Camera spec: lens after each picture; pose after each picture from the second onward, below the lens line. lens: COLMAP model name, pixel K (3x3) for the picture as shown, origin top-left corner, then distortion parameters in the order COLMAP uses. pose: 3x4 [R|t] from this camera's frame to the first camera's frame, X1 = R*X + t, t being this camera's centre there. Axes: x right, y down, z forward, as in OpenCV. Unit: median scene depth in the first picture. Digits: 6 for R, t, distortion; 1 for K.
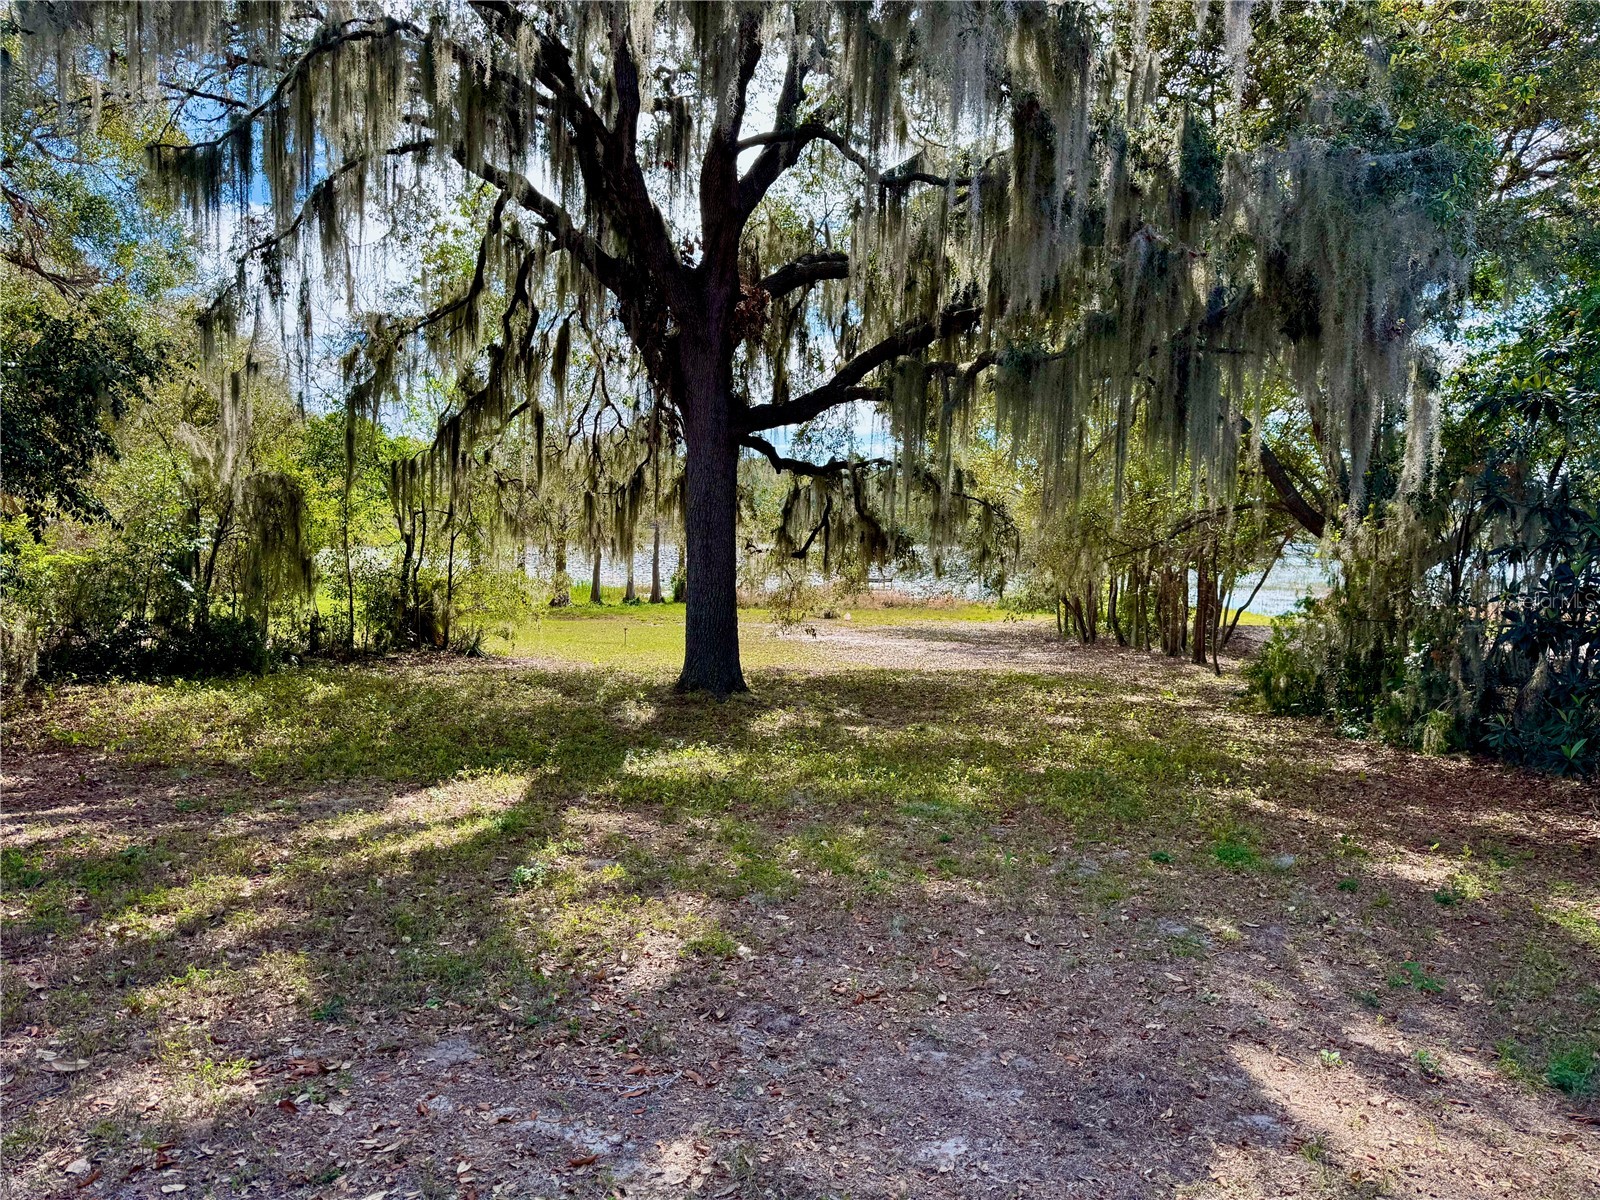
lens RADIAL K [[1117.2, 0, 761.7], [0, 1117.2, 565.9], [0, 0, 1]] dist [-0.000582, -0.000149]
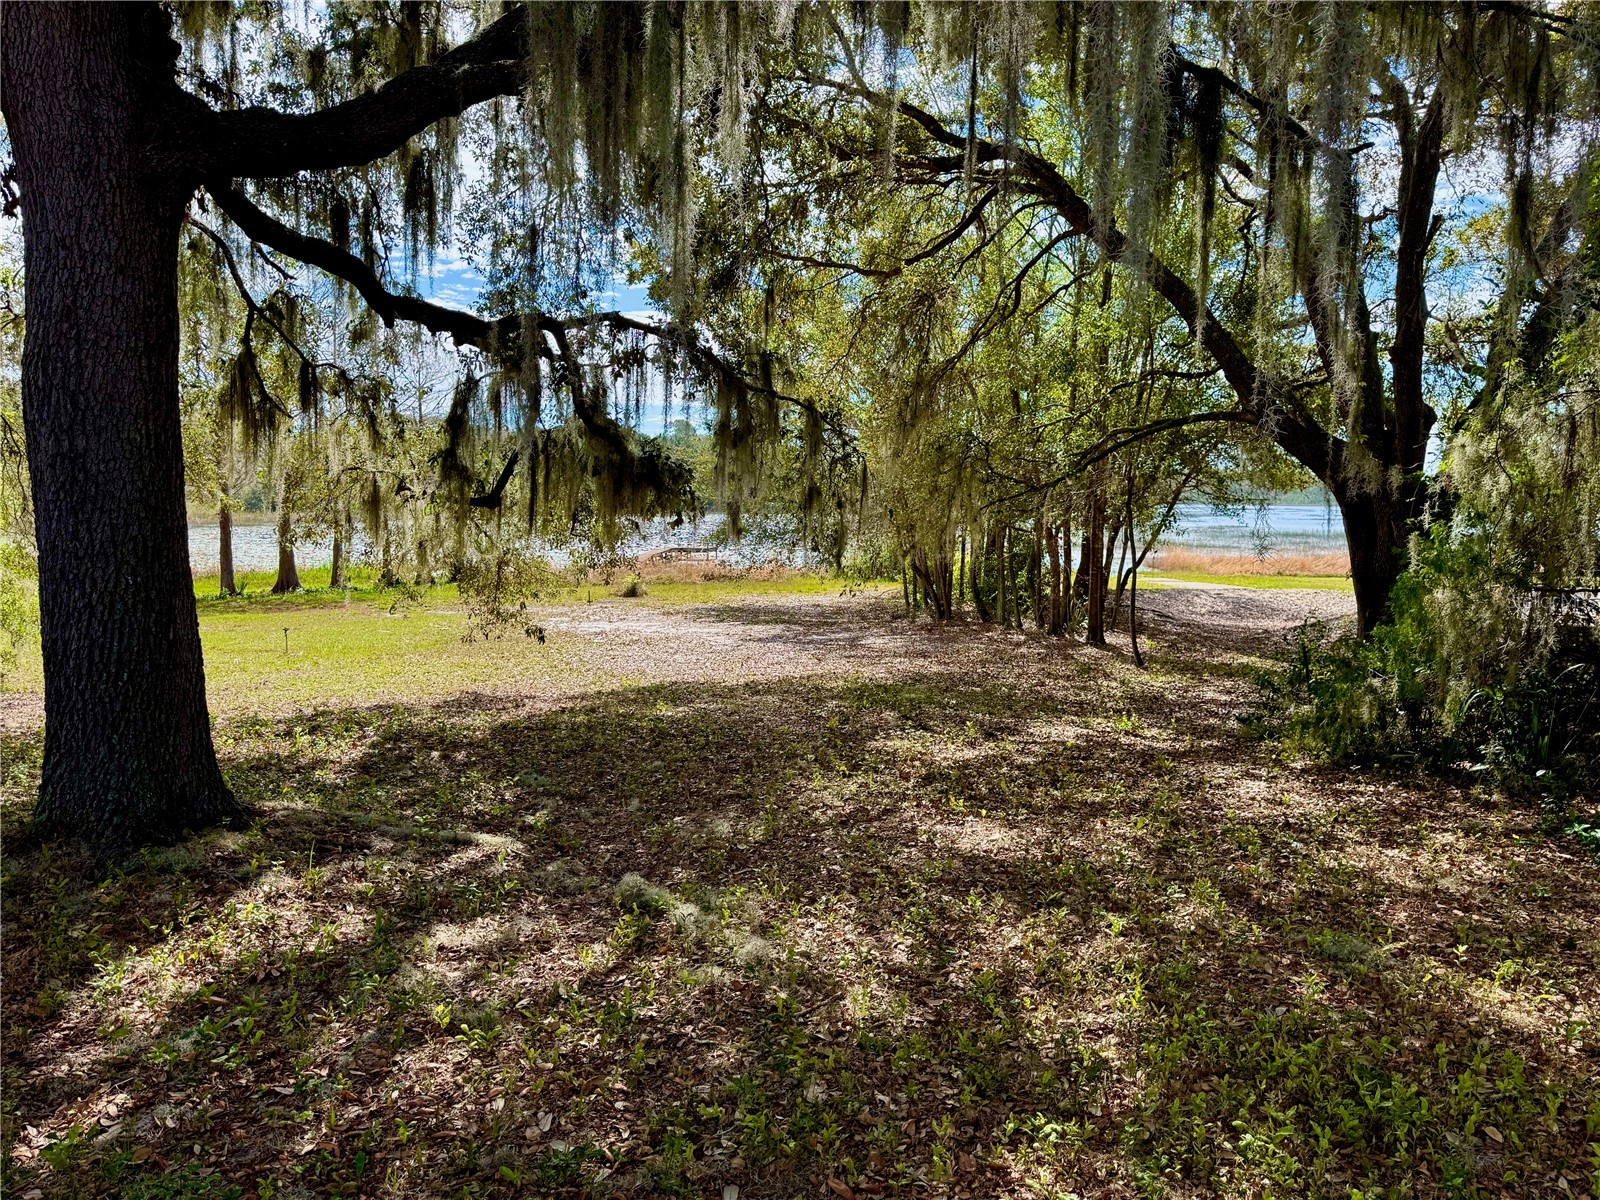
lens RADIAL K [[1118.5, 0, 800.0], [0, 1118.5, 600.0], [0, 0, 1]] dist [0.000485, -0.000069]
pose [[0.983404, -0.034228, 0.178170, 0.080235], [0.024072, 0.997976, 0.058853, 0.009425], [-0.179824, -0.053587, 0.982238, 0.386865]]
